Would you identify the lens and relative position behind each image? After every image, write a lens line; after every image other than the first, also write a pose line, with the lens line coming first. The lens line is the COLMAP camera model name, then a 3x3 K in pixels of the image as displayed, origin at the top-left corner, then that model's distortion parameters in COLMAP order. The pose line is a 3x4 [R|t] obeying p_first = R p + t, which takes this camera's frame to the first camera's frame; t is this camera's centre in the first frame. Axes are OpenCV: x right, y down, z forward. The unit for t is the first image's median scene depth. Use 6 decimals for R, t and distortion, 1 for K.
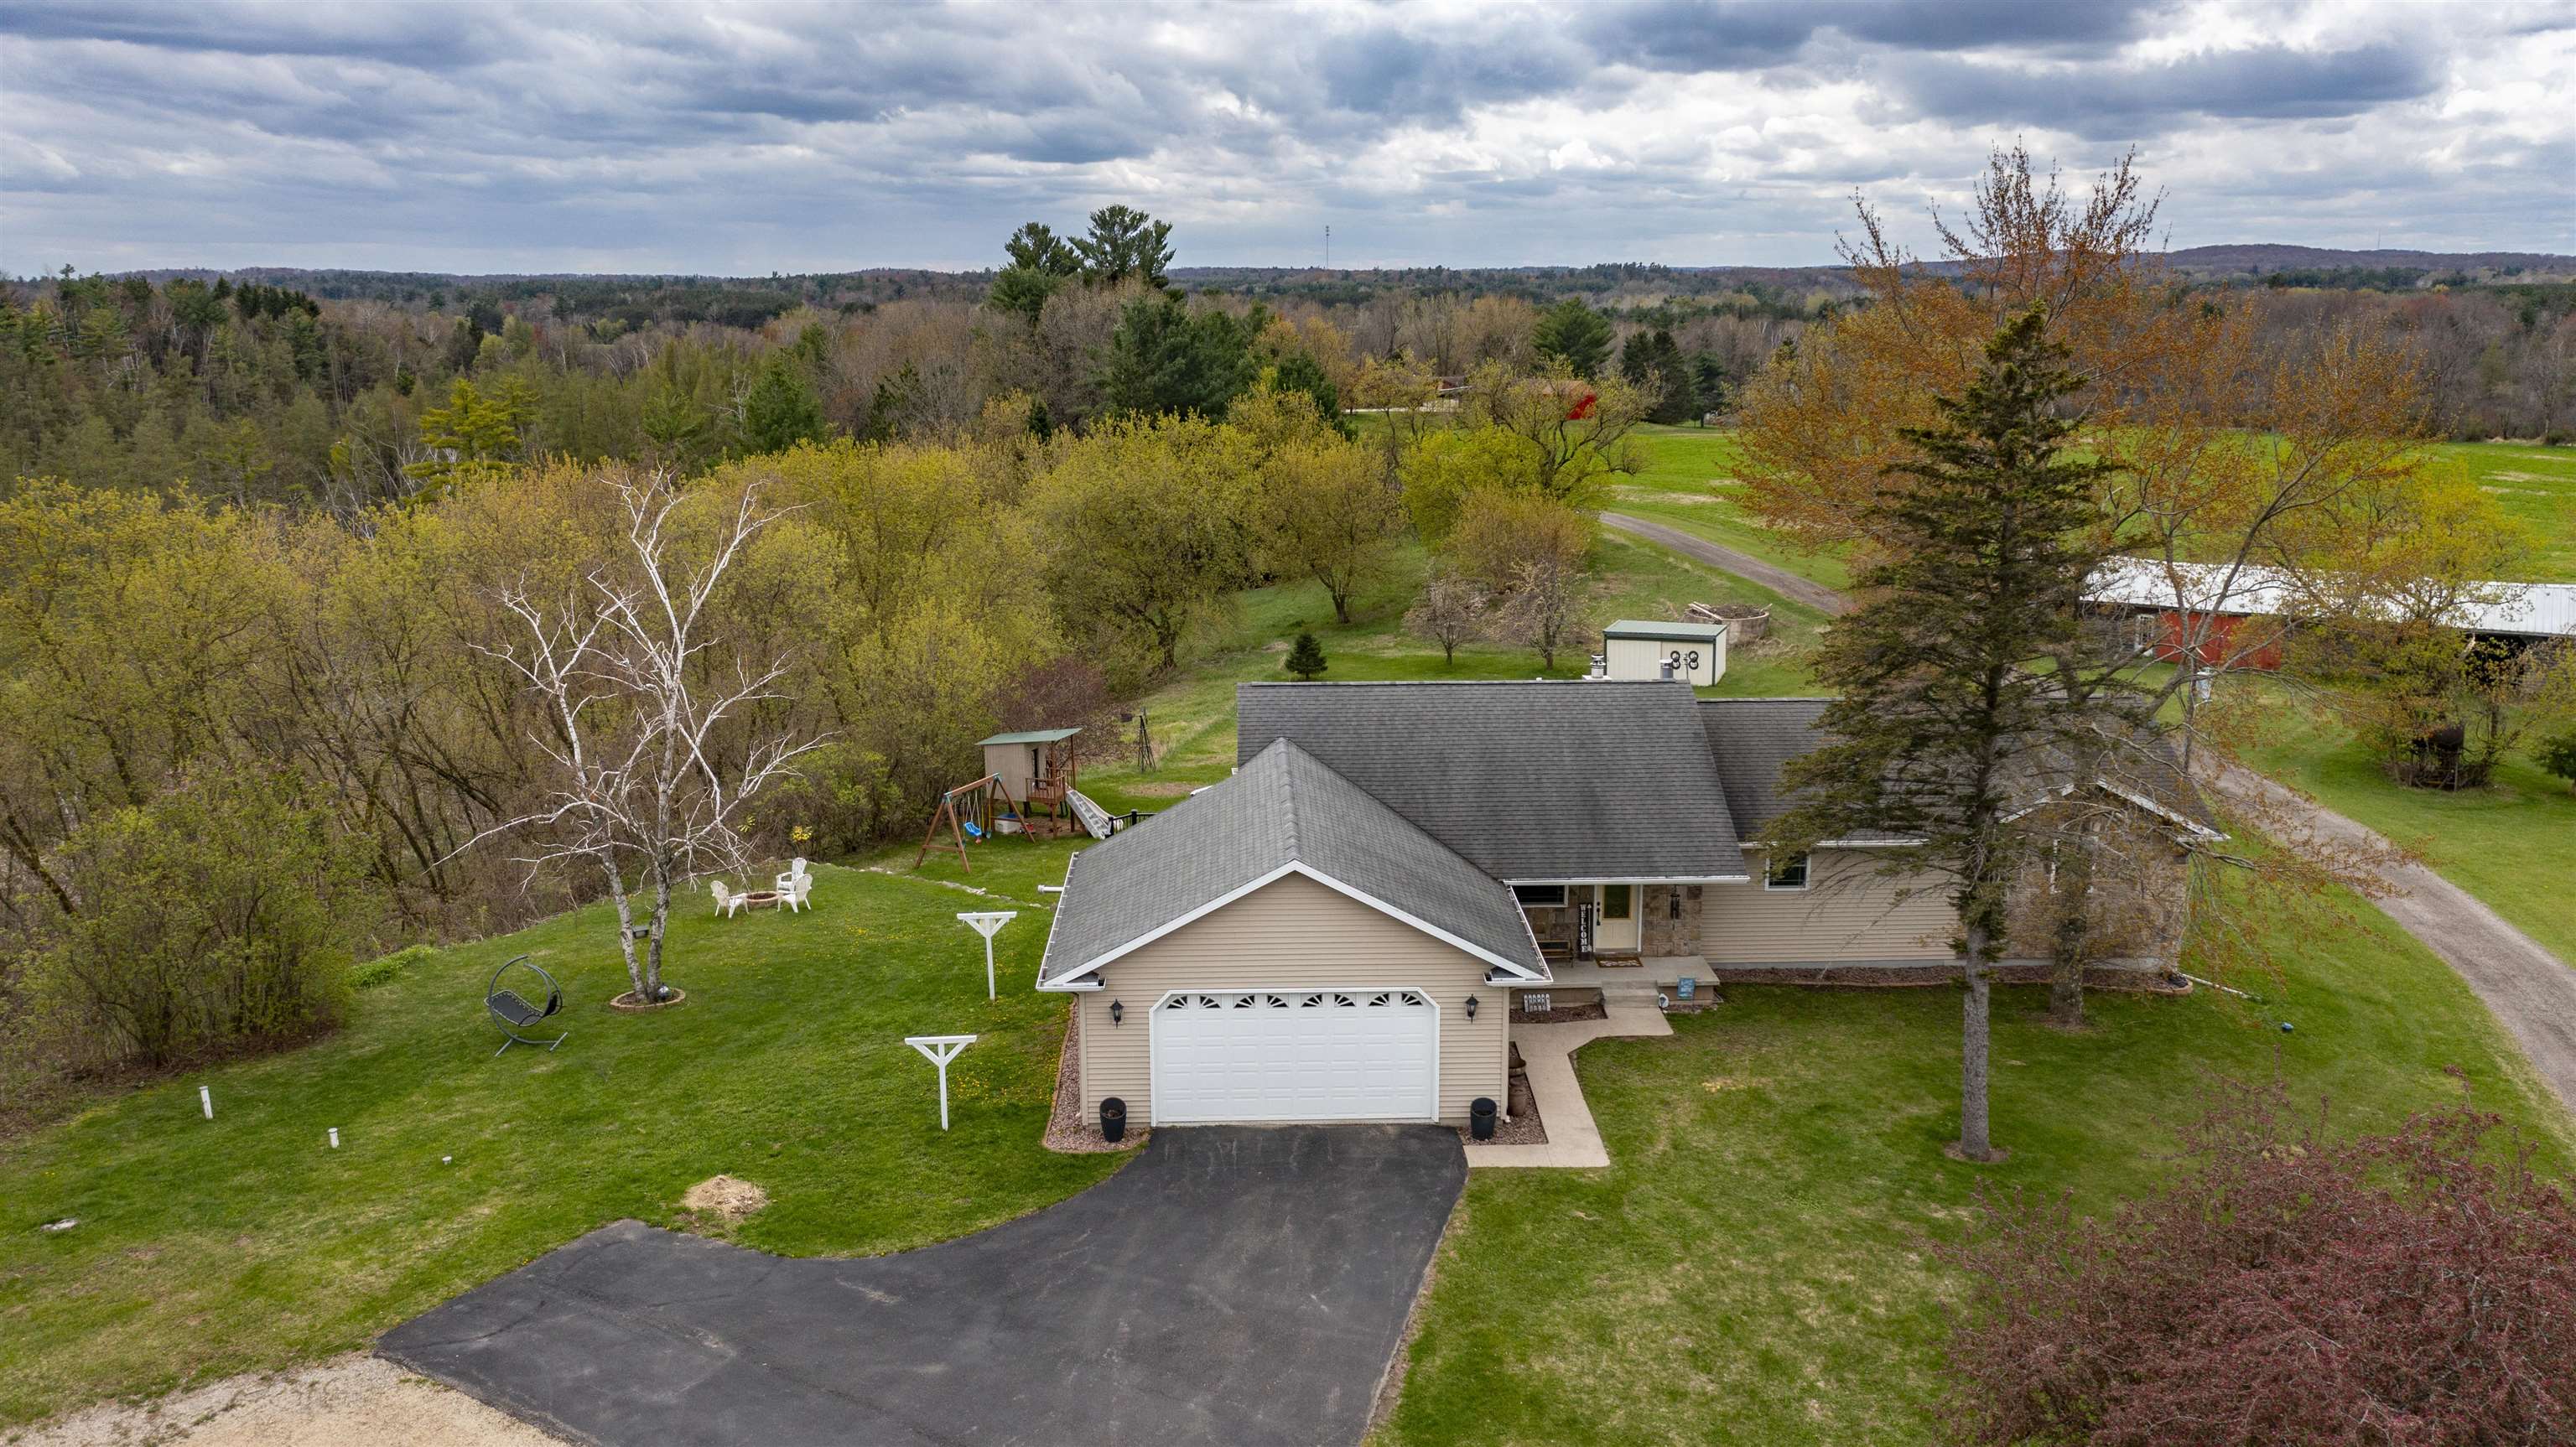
lens RADIAL K [[2045.7, 0, 1286.3], [0, 2045.7, 726.8], [0, 0, 1]] dist [-0.020818, 0.007066]
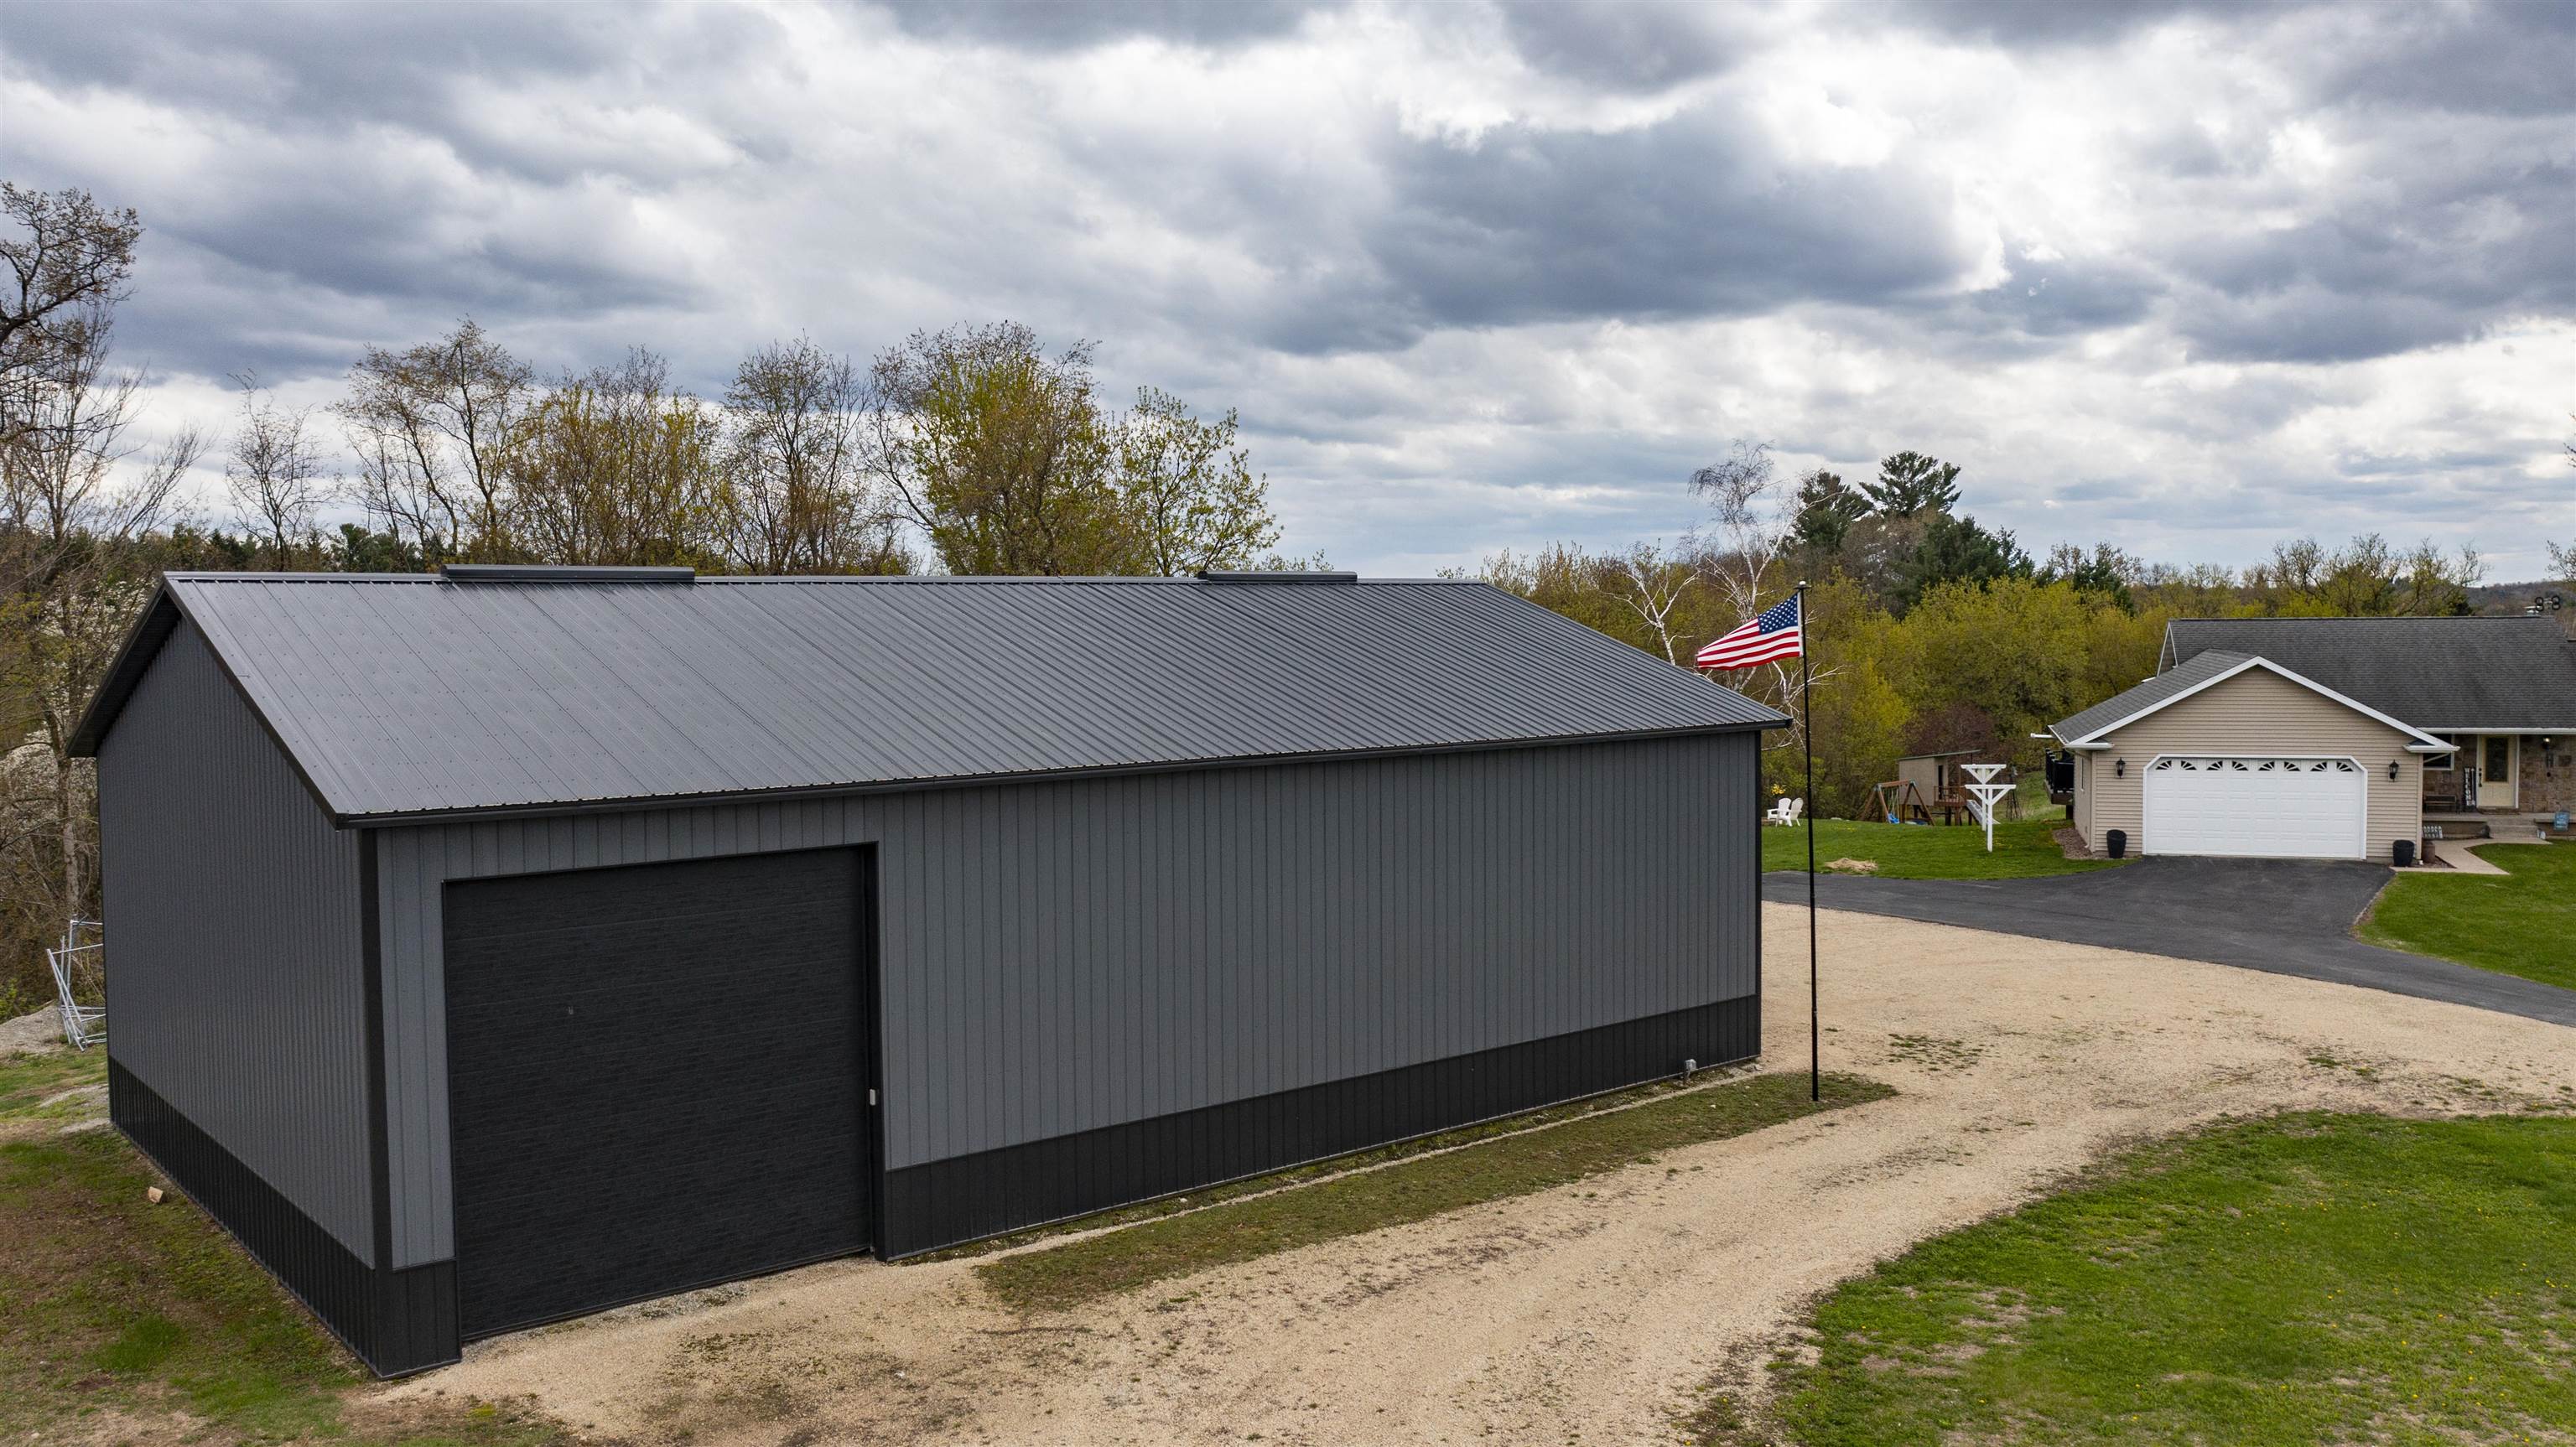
lens RADIAL K [[2045.7, 0, 1286.0], [0, 2045.7, 718.5], [0, 0, 1]] dist [-0.020818, 0.007066]
pose [[0.943277, 0.010591, -0.331837, -0.132794], [-0.063687, 0.986702, -0.149543, 0.294989], [0.325840, 0.162194, 0.931408, -0.444797]]
